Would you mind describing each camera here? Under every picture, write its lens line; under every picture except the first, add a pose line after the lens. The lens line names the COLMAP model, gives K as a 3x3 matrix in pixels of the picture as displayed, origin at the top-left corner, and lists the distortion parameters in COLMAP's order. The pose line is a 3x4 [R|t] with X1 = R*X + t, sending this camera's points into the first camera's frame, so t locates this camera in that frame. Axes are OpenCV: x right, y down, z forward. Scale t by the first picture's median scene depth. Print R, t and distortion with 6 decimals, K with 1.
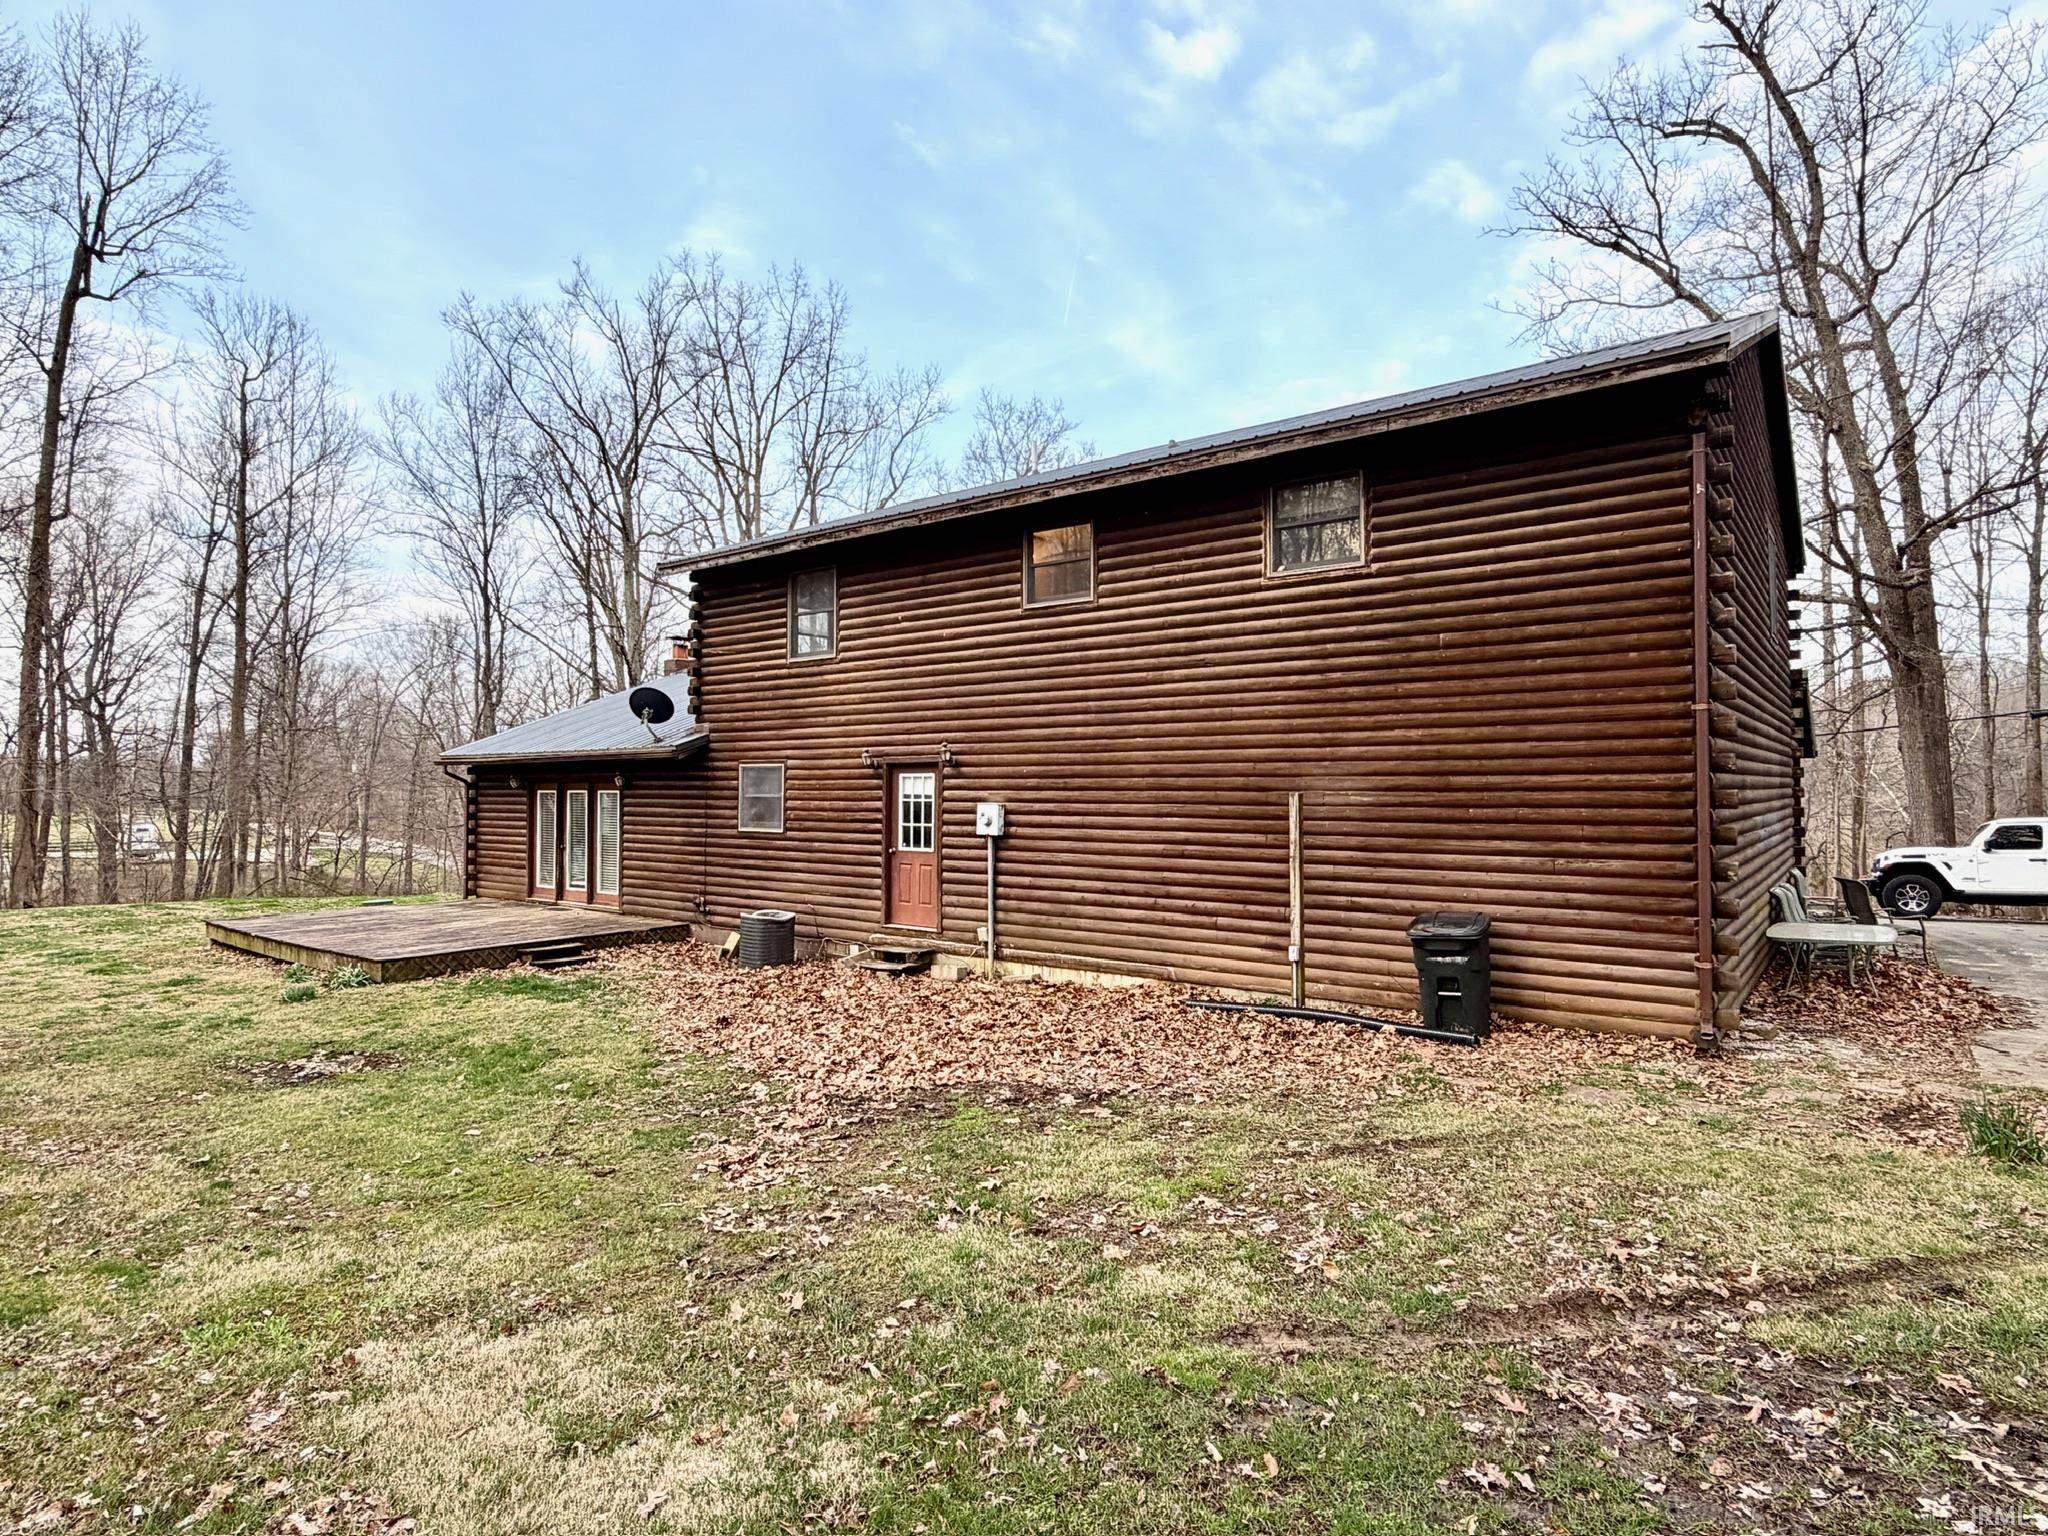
lens RADIAL K [[1103.8, 0, 1024.0], [0, 1103.8, 768.0], [0, 0, 1]] dist [0.001552, 0.000535]
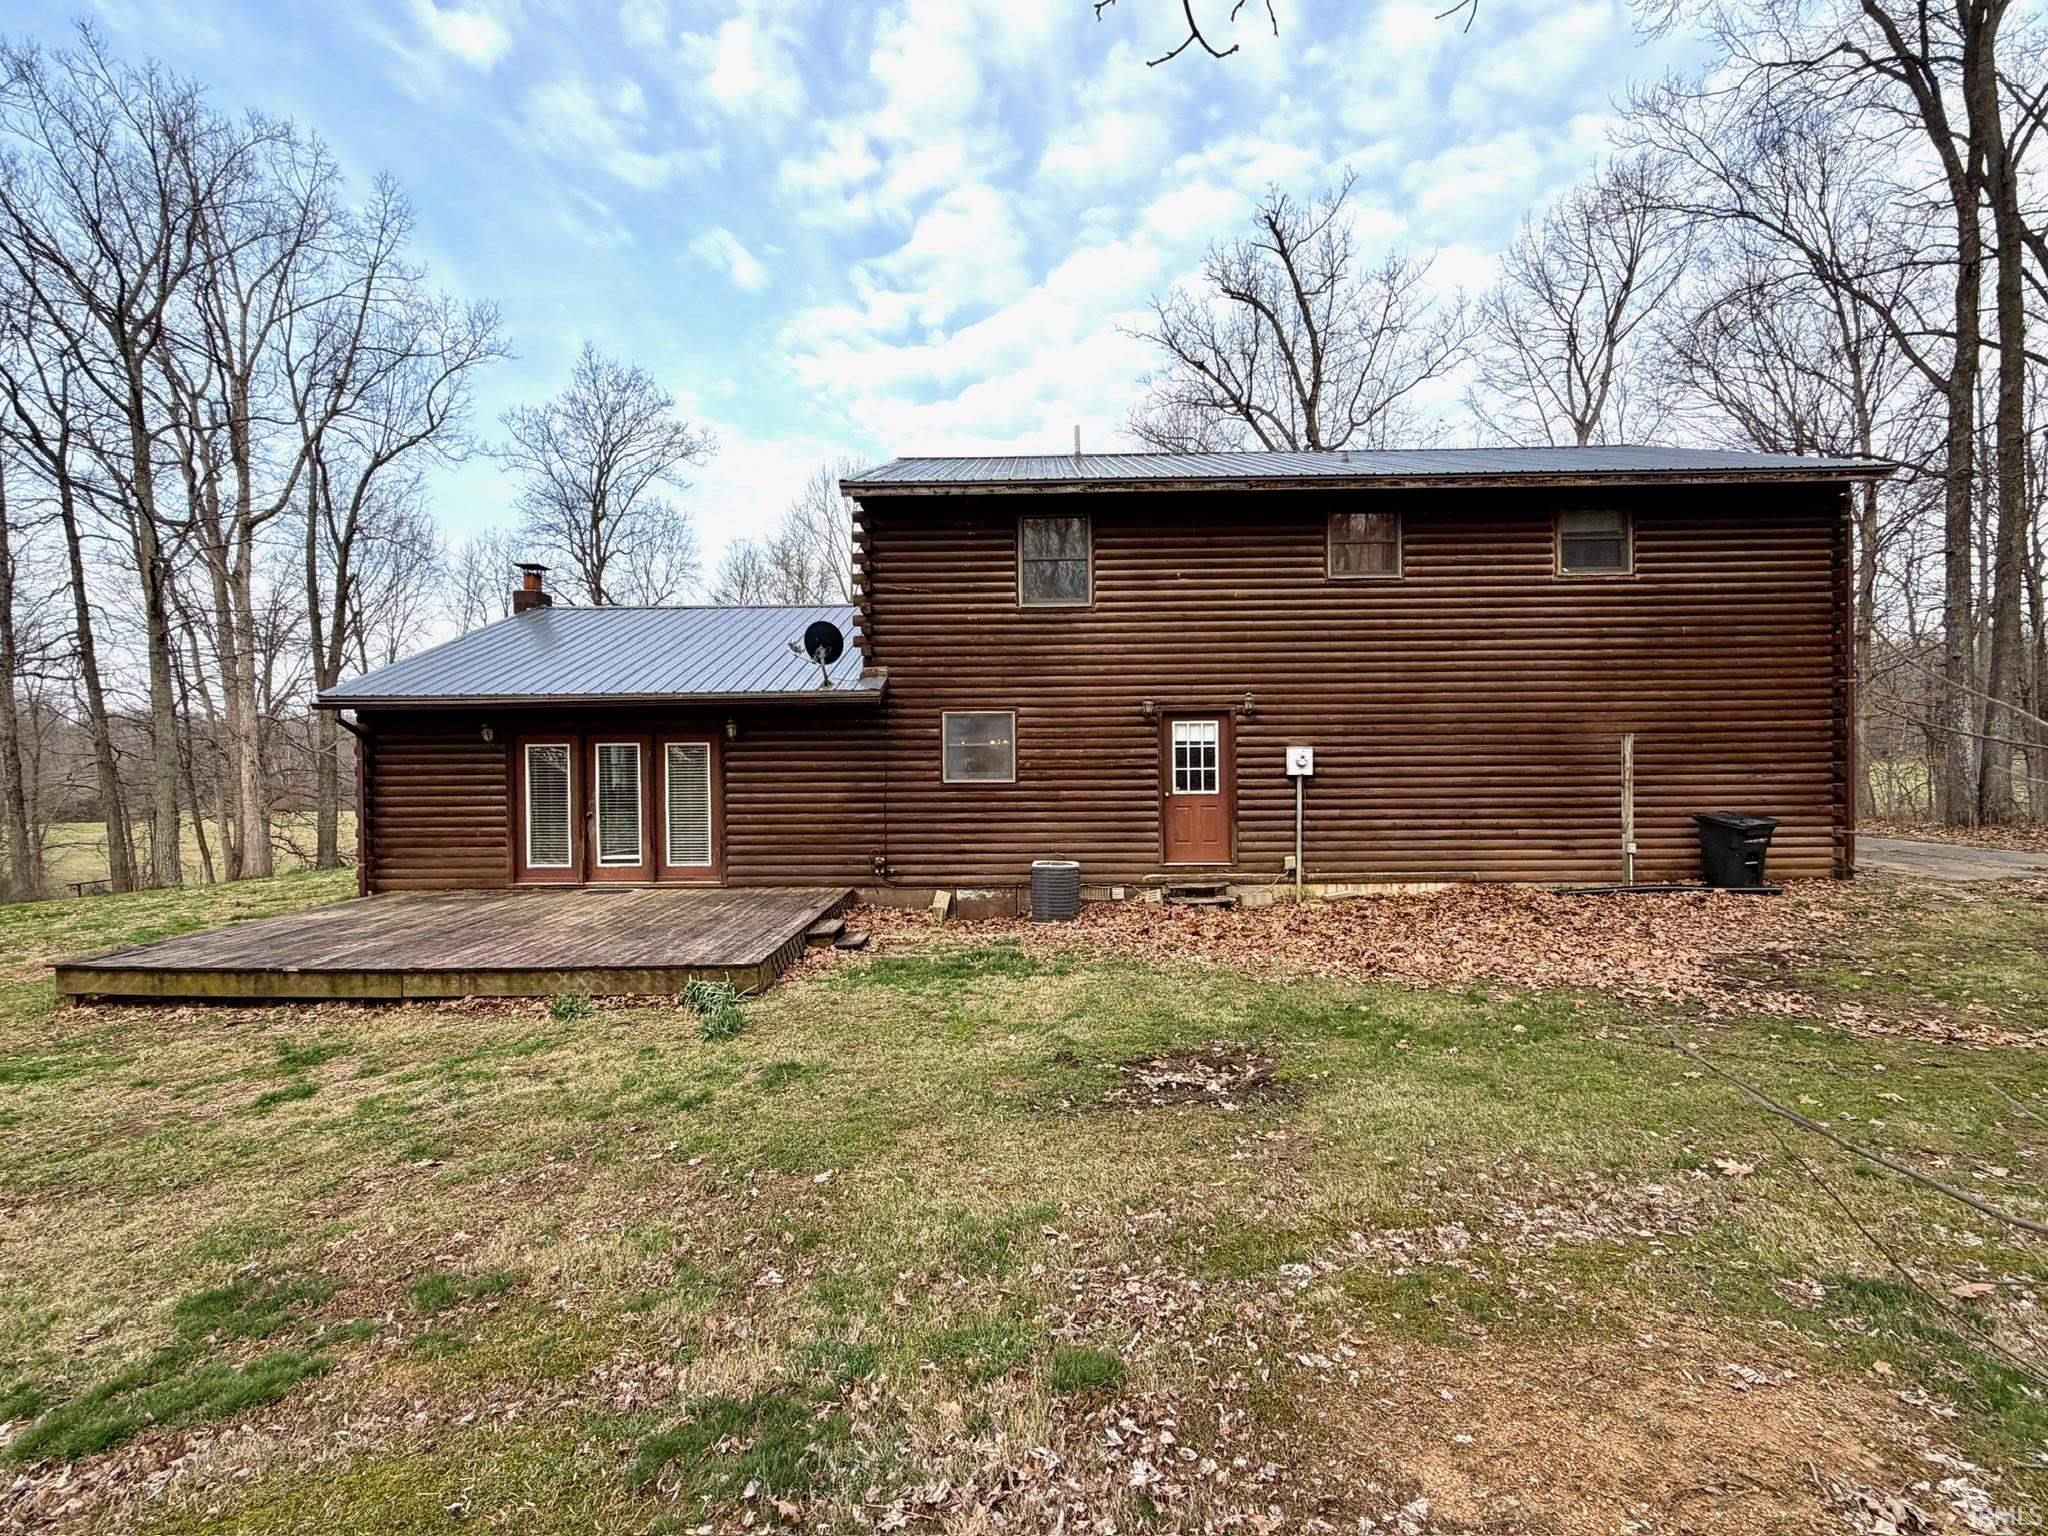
lens RADIAL K [[917.2, 0, 1028.6], [0, 917.2, 760.5], [0, 0, 1]] dist [0.000922, 0.000456]
pose [[0.801306, -0.012358, 0.598127, -0.762426], [-0.001946, 0.999728, 0.023261, 0.022572], [-0.598252, -0.019803, 0.801063, 0.380601]]
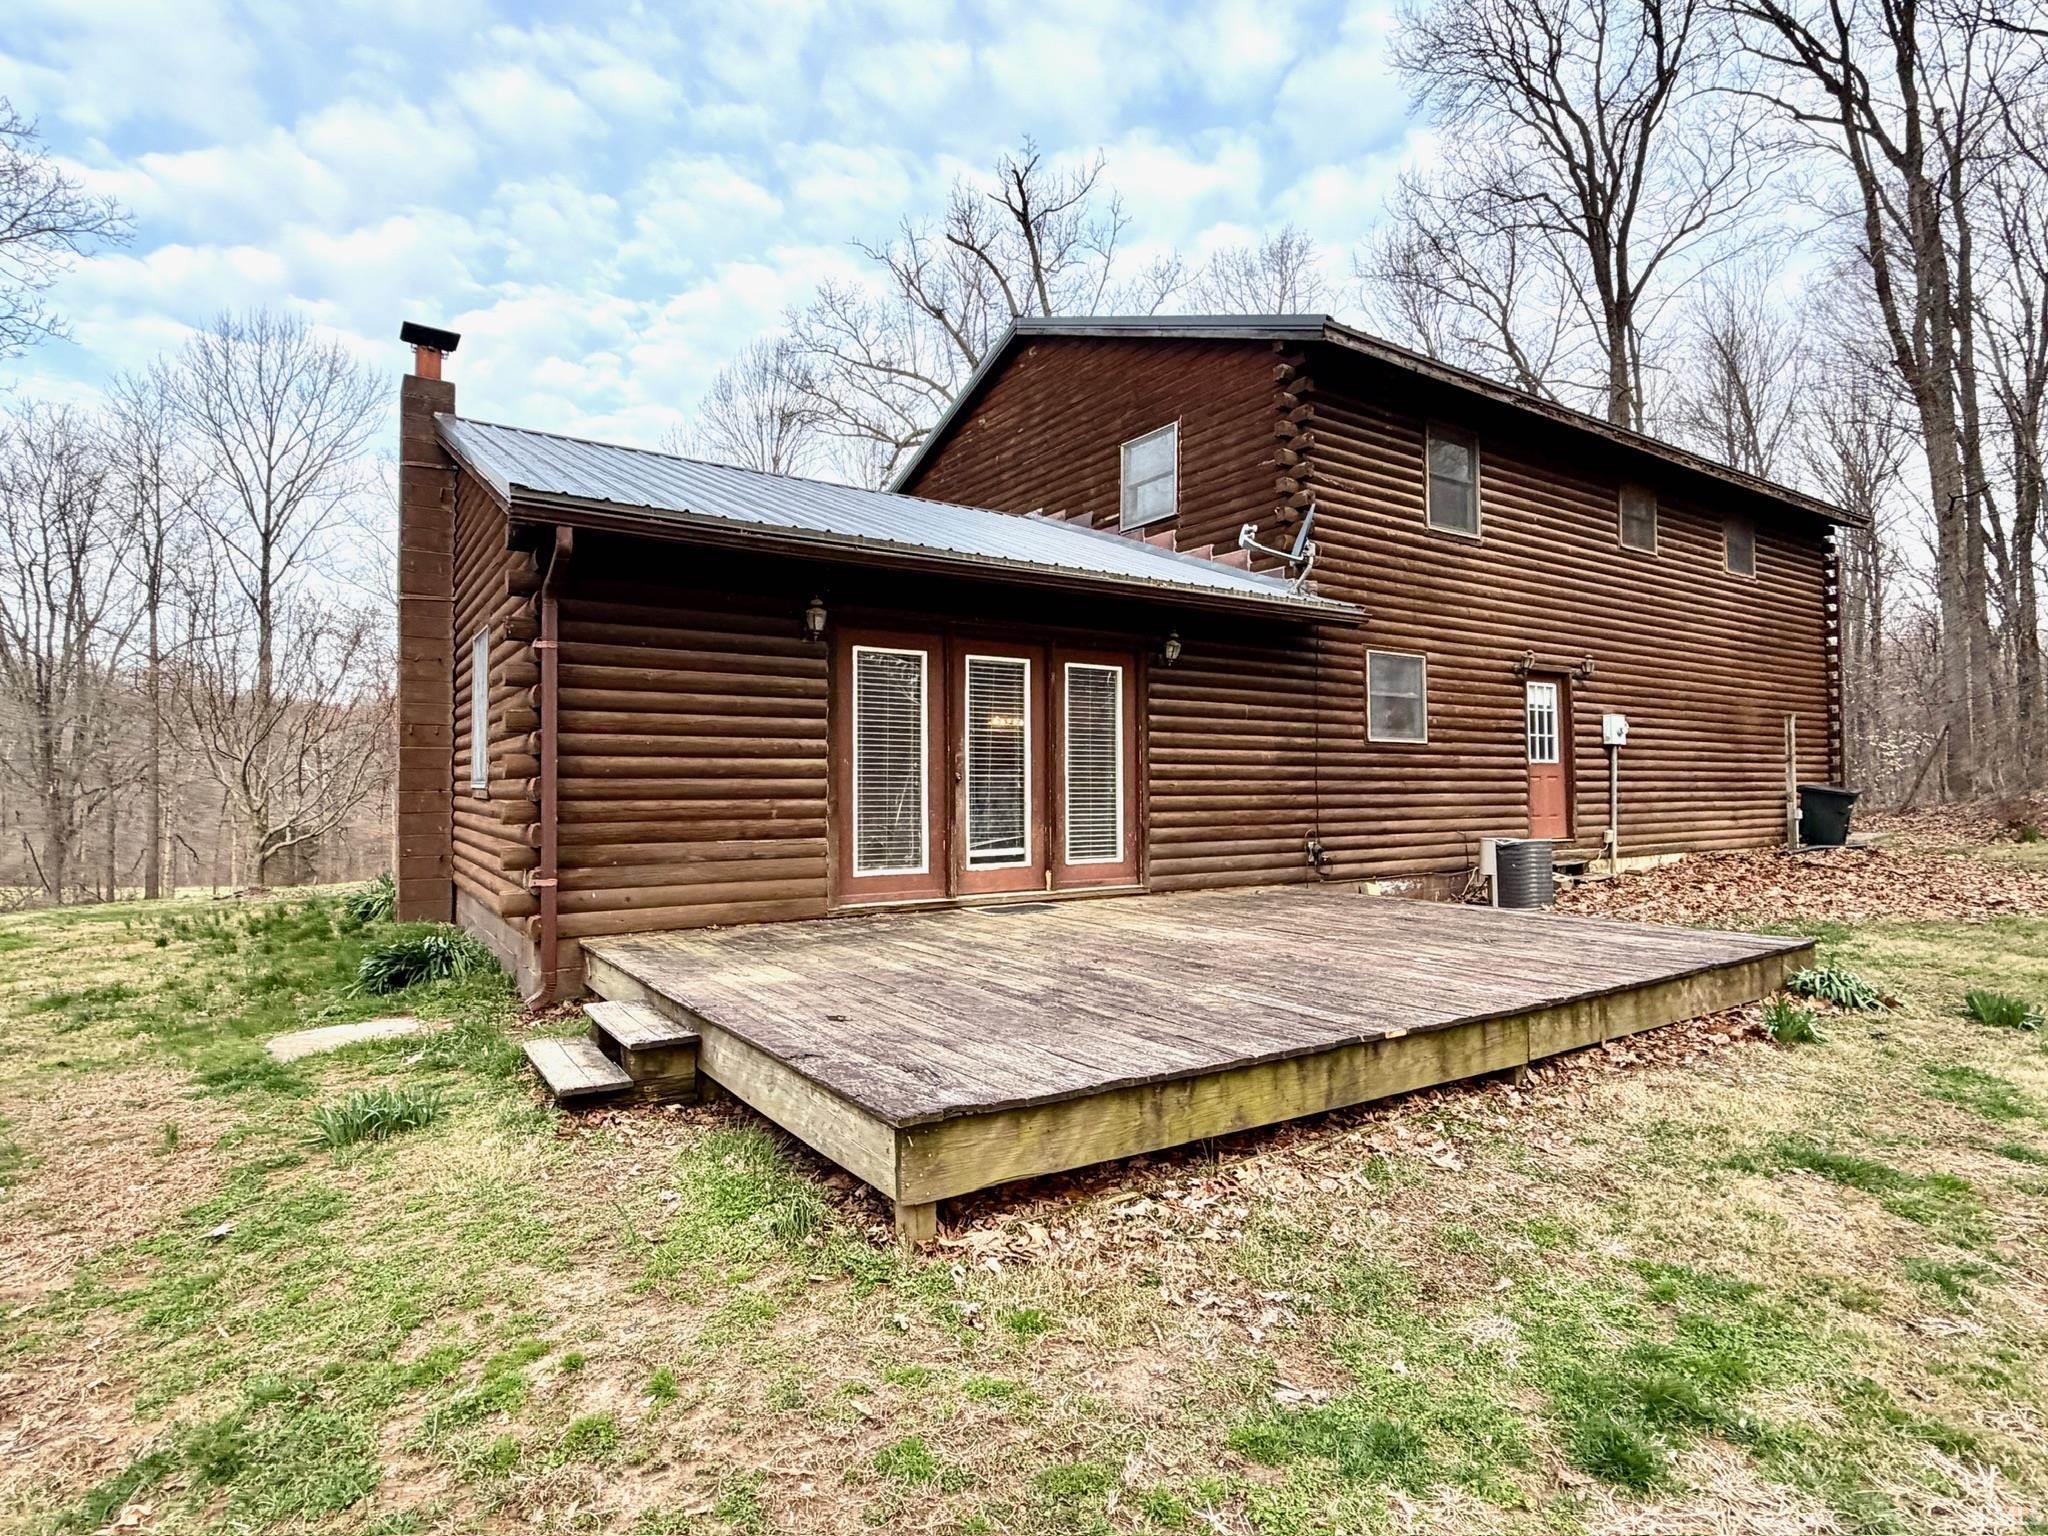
lens RADIAL K [[1057.7, 0, 1025.5], [0, 1057.7, 755.2], [0, 0, 1]] dist [0.000193, 0.000181]
pose [[0.310355, 0.028357, 0.950198, -1.122586], [-0.016042, 0.999569, -0.024590, 0.098917], [-0.950485, -0.007612, 0.310676, 1.142369]]
